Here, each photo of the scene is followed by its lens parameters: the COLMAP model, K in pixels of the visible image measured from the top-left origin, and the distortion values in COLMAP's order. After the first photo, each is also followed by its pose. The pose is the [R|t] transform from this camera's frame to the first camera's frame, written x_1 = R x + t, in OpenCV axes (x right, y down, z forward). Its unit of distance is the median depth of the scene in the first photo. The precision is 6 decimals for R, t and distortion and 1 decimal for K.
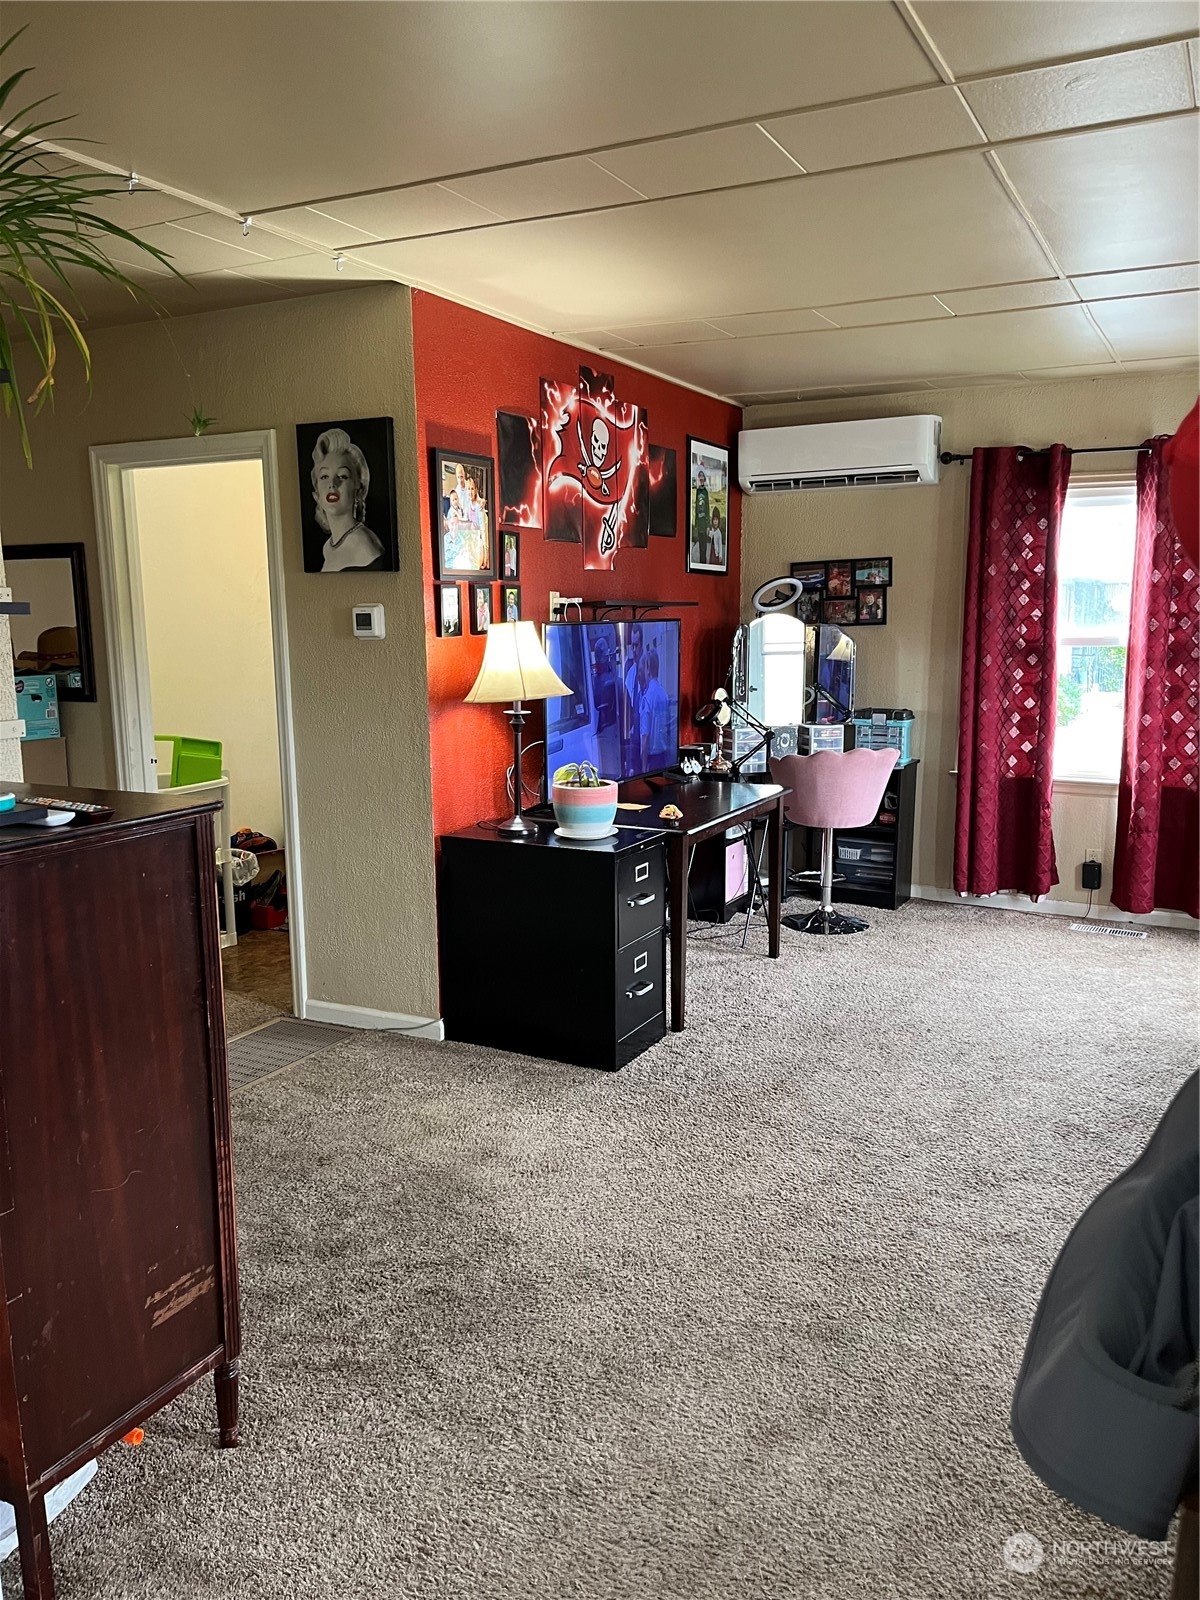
lens RADIAL K [[1199.8, 0, 604.8], [0, 1199.8, 811.1], [0, 0, 1]] dist [0.049607, -0.070320]
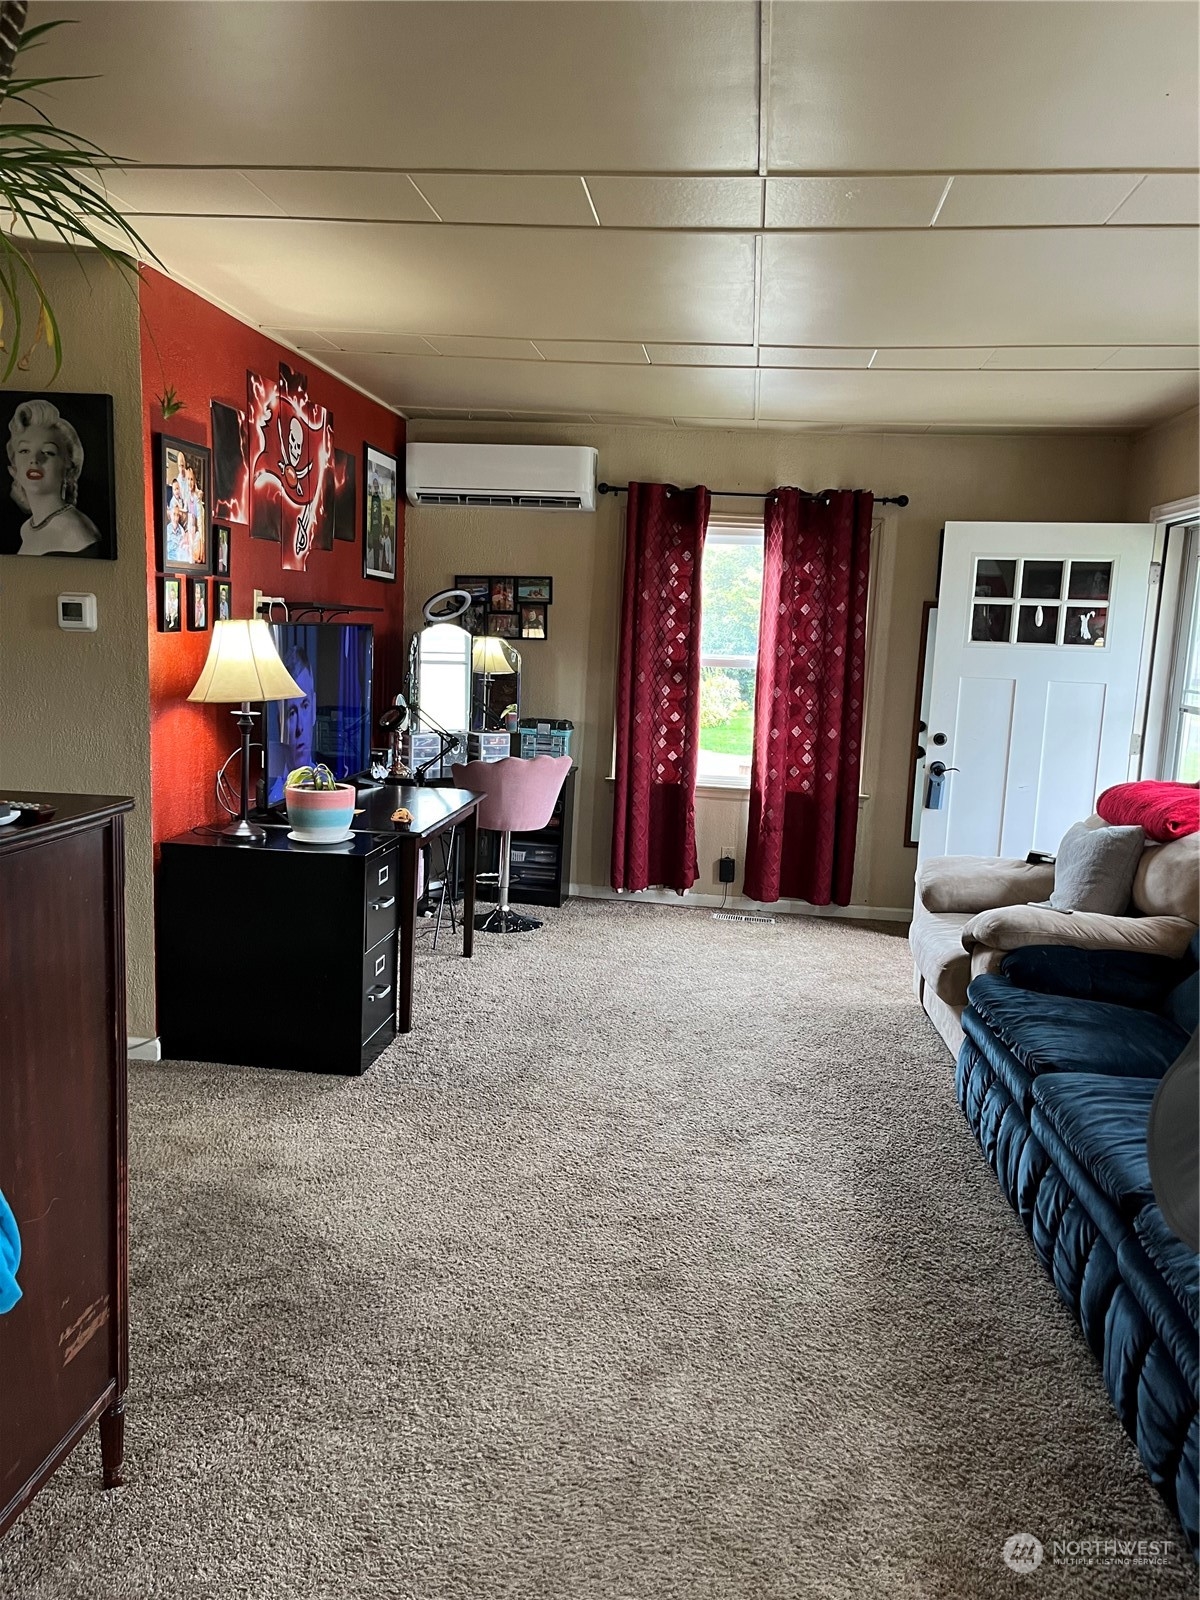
lens RADIAL K [[1199.8, 0, 604.8], [0, 1199.8, 811.1], [0, 0, 1]] dist [0.049607, -0.070320]
pose [[0.933337, -0.007044, 0.358932, -0.146925], [0.009794, 0.999935, -0.005844, 0.004550], [-0.358868, 0.008970, 0.933345, -0.009340]]
